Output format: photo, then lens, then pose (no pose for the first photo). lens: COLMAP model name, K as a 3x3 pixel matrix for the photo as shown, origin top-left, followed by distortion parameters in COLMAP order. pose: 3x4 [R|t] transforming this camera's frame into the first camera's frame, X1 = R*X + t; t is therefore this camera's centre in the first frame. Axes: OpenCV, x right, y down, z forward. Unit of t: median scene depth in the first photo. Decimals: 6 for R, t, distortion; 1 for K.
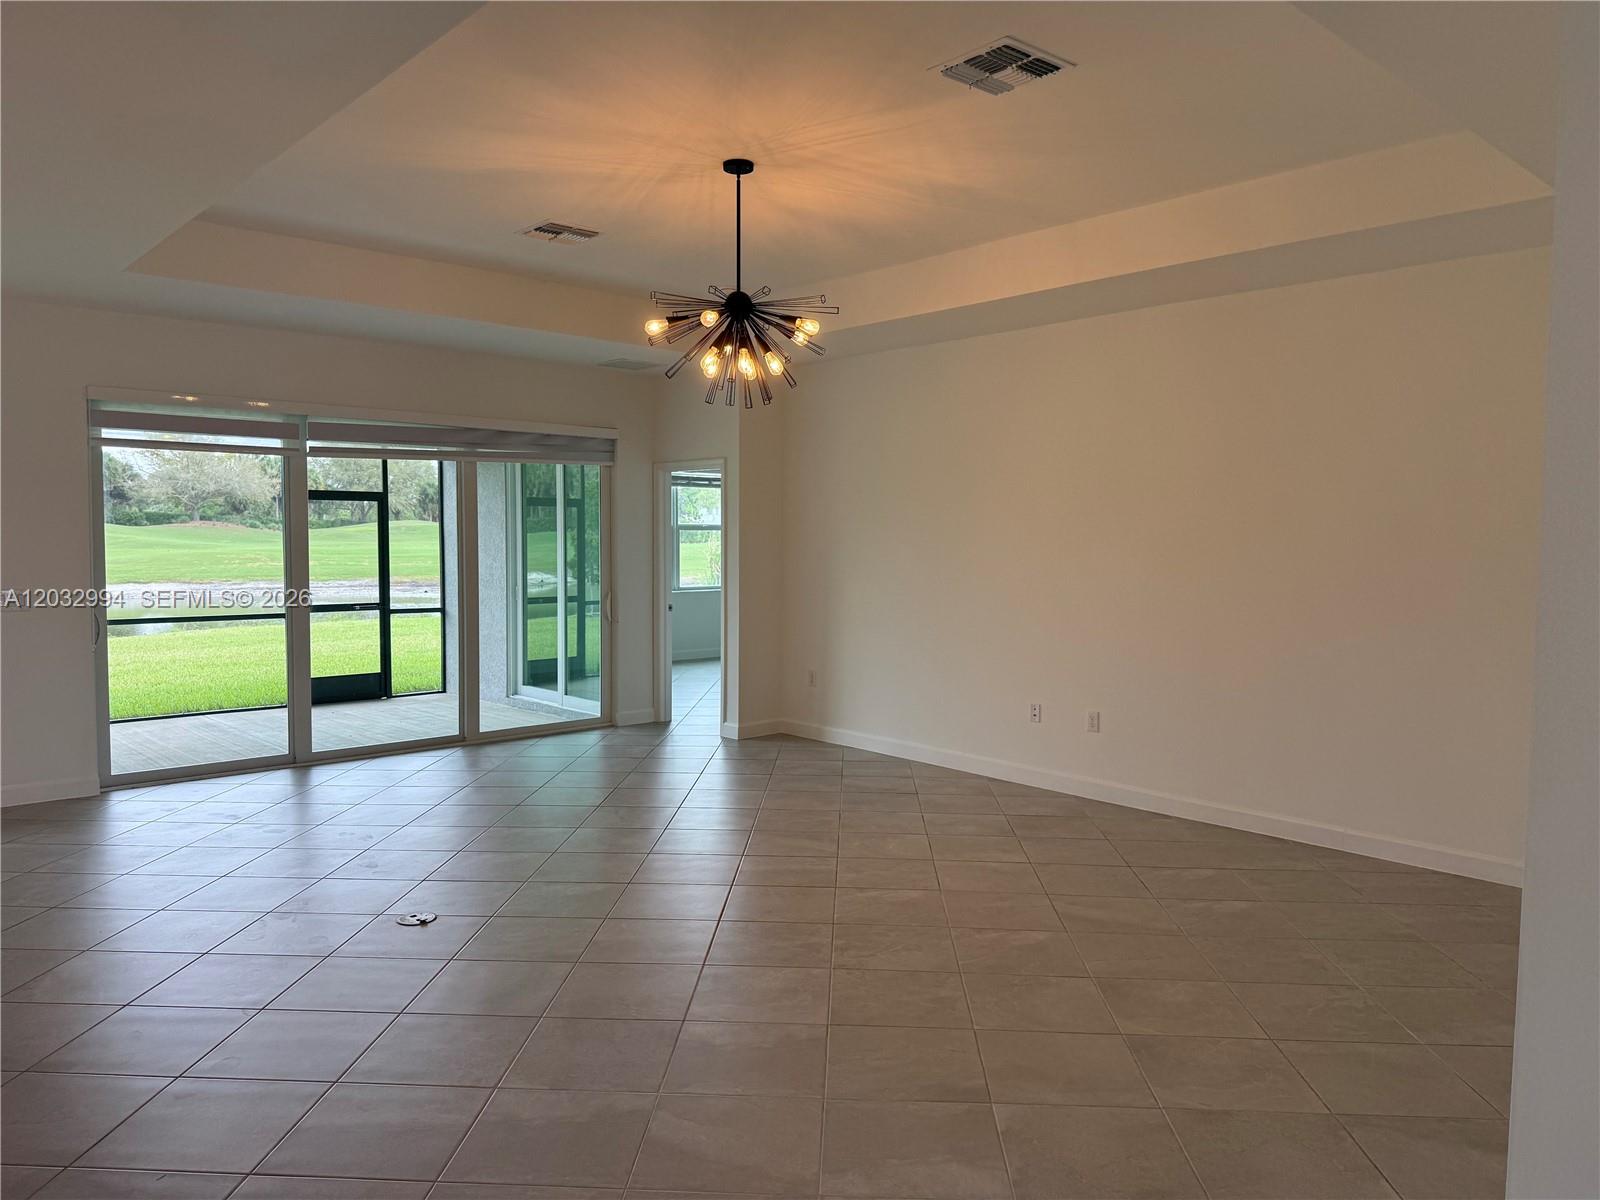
lens RADIAL K [[1124.2, 0, 803.0], [0, 1124.2, 606.3], [0, 0, 1]] dist [0.143272, -0.230805]
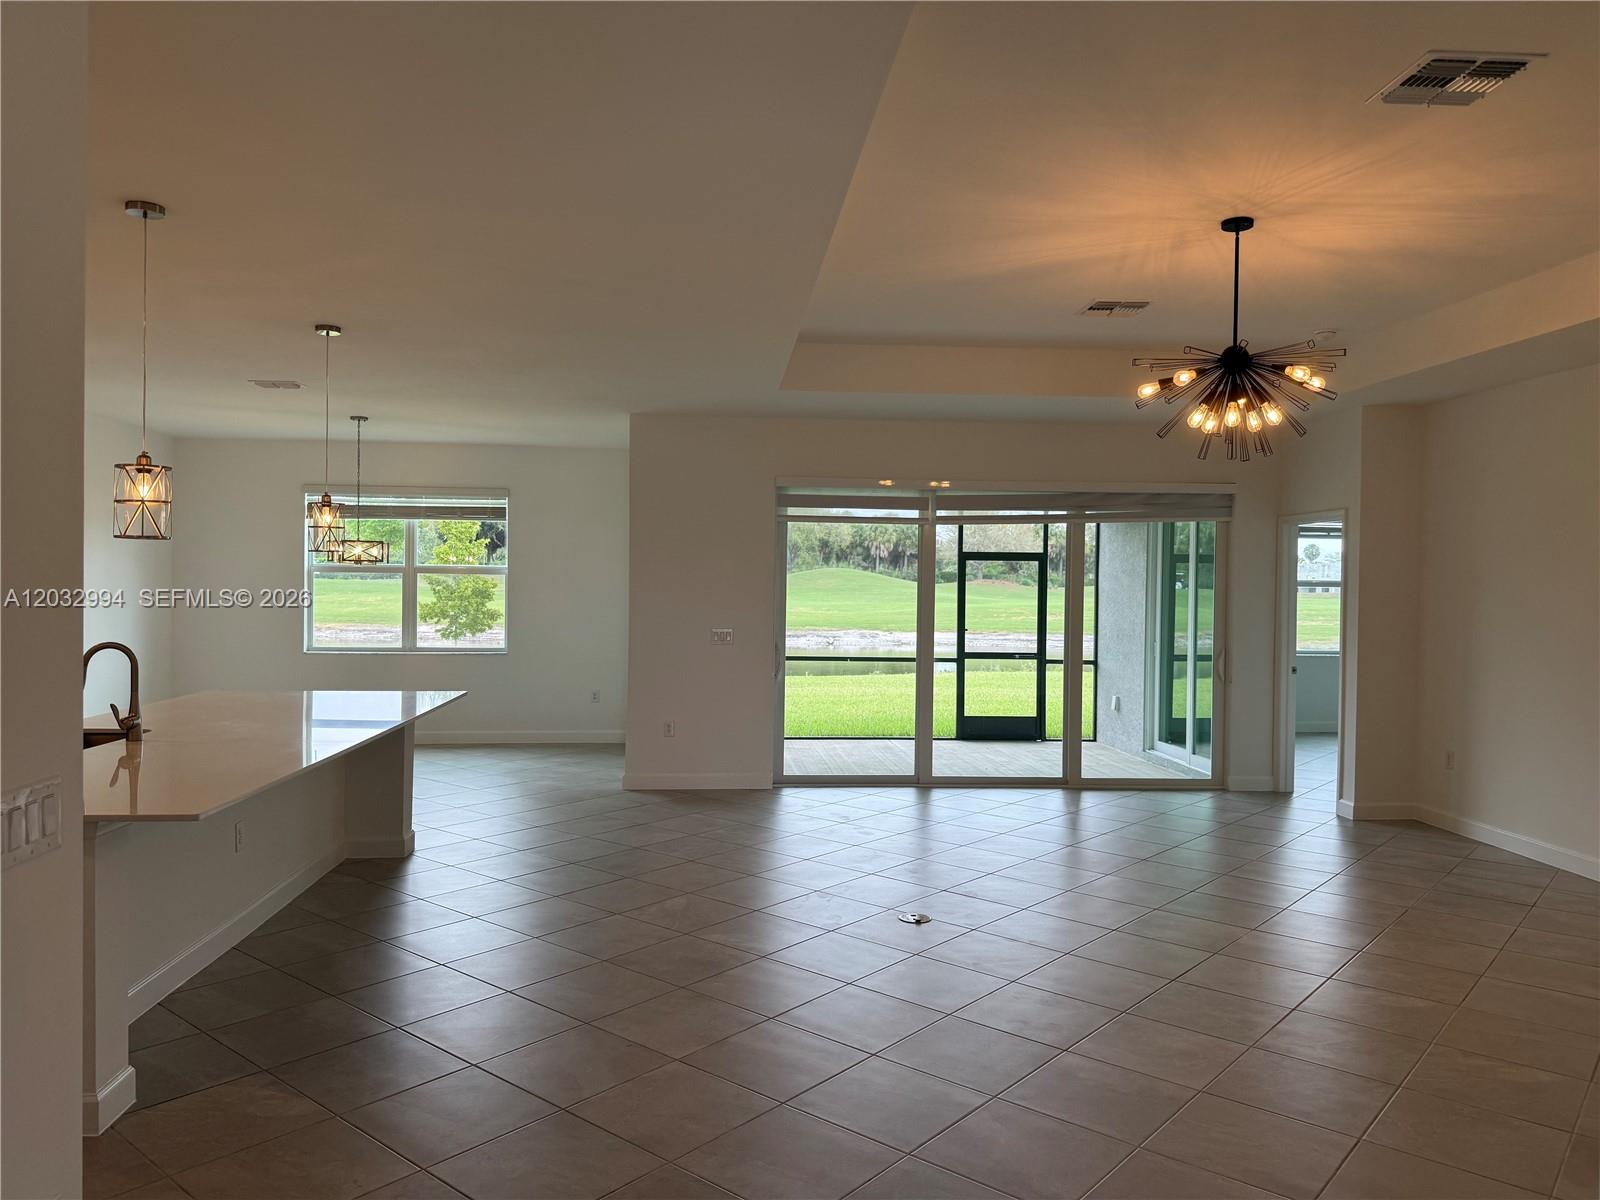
lens RADIAL K [[1124.2, 0, 803.0], [0, 1124.2, 606.3], [0, 0, 1]] dist [0.143272, -0.230805]
pose [[0.794342, 0.016437, -0.607248, 0.147102], [-0.047227, 0.998279, -0.034756, 0.000630], [0.605632, 0.056287, 0.793751, -0.002672]]
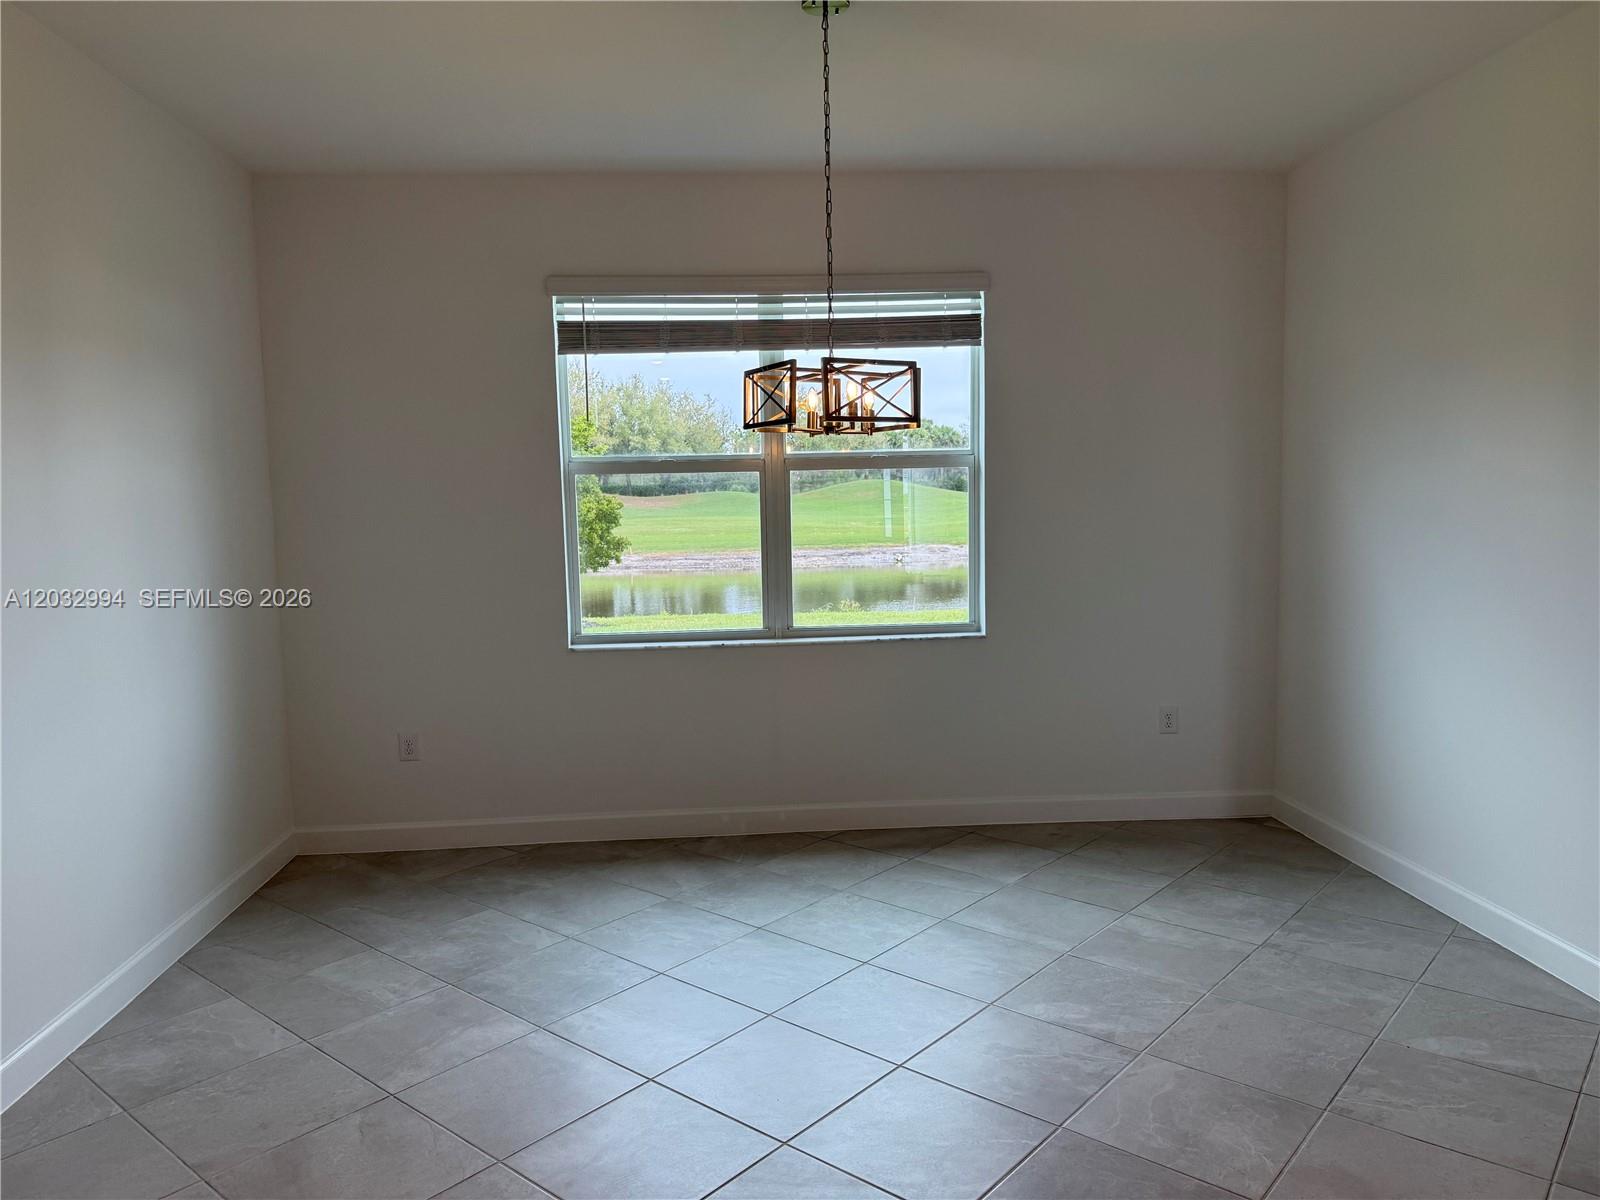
lens RADIAL K [[1124.2, 0, 803.0], [0, 1124.2, 606.3], [0, 0, 1]] dist [0.143272, -0.230805]
pose [[0.788353, 0.035430, -0.614202, -0.605688], [-0.013394, 0.999092, 0.040440, -0.013263], [0.615078, -0.023654, 0.788112, 0.287485]]
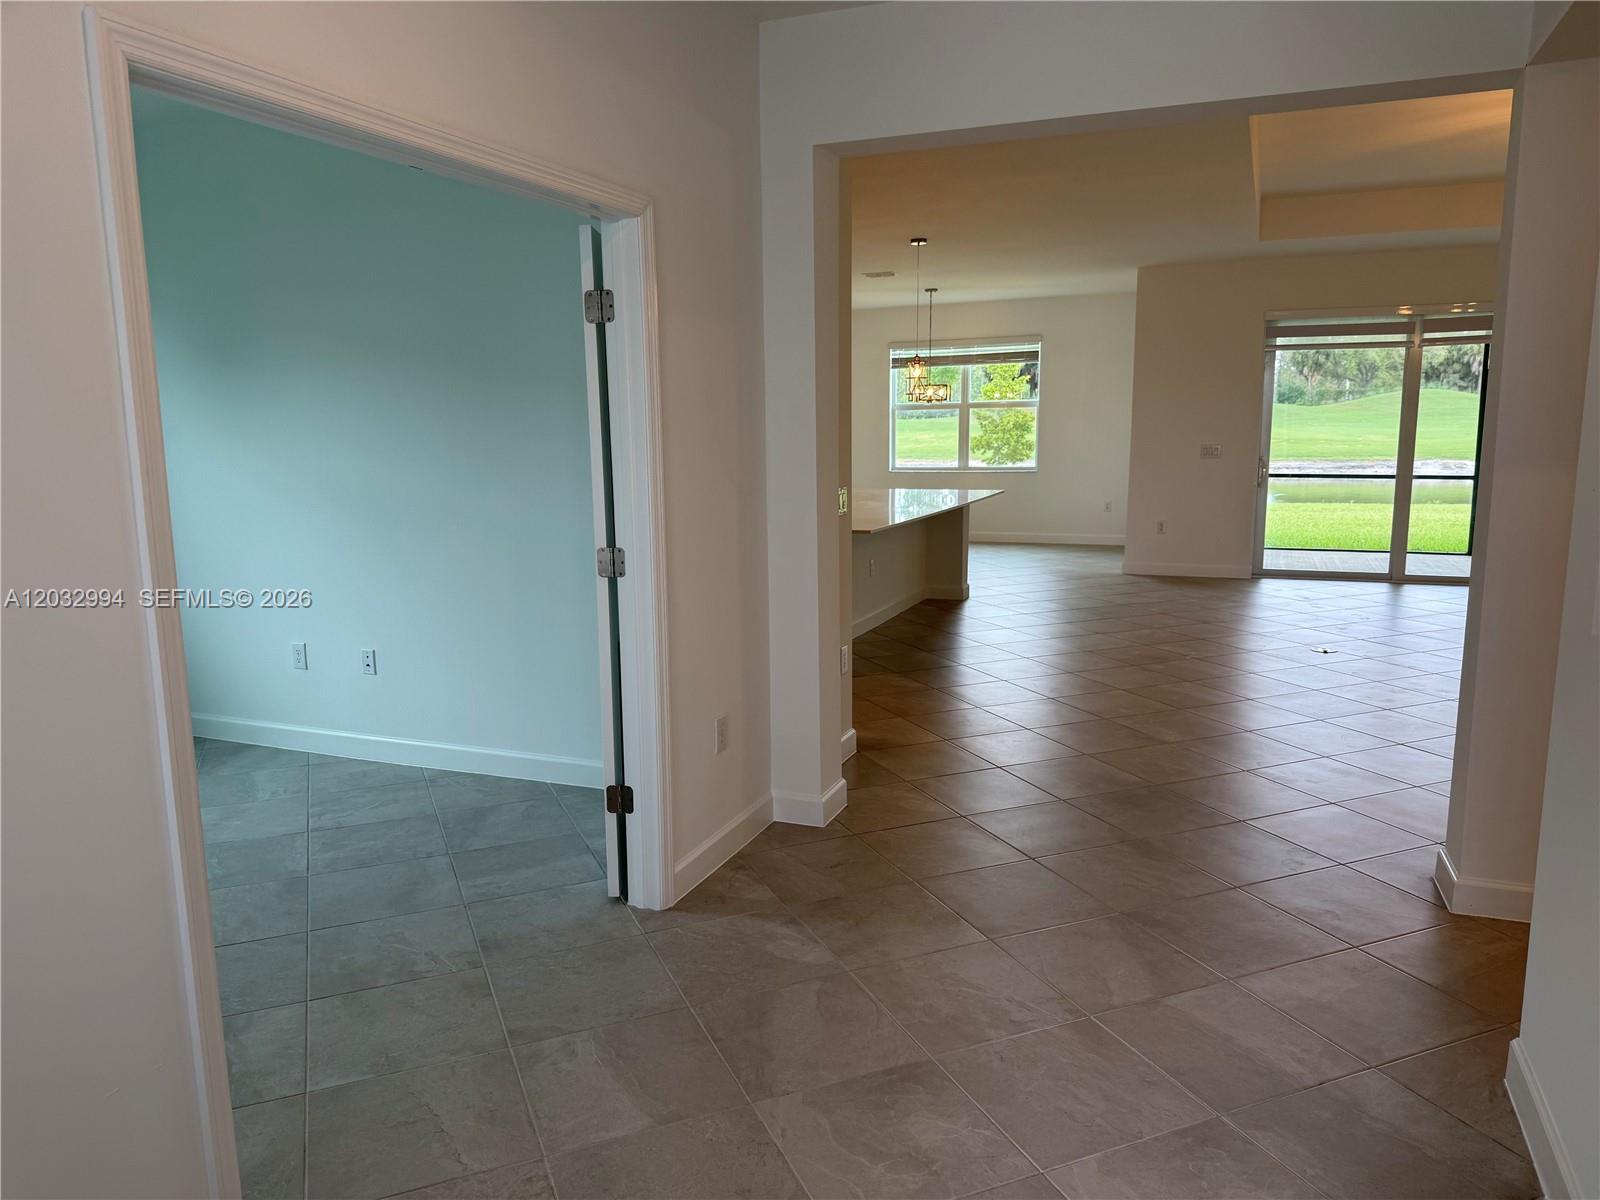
lens RADIAL K [[1124.2, 0, 803.0], [0, 1124.2, 606.3], [0, 0, 1]] dist [0.143272, -0.230805]
pose [[0.436007, 0.136418, -0.889544, 0.407132], [-0.043825, 0.990490, 0.130418, 0.019818], [0.898876, -0.017879, 0.437839, -0.184605]]
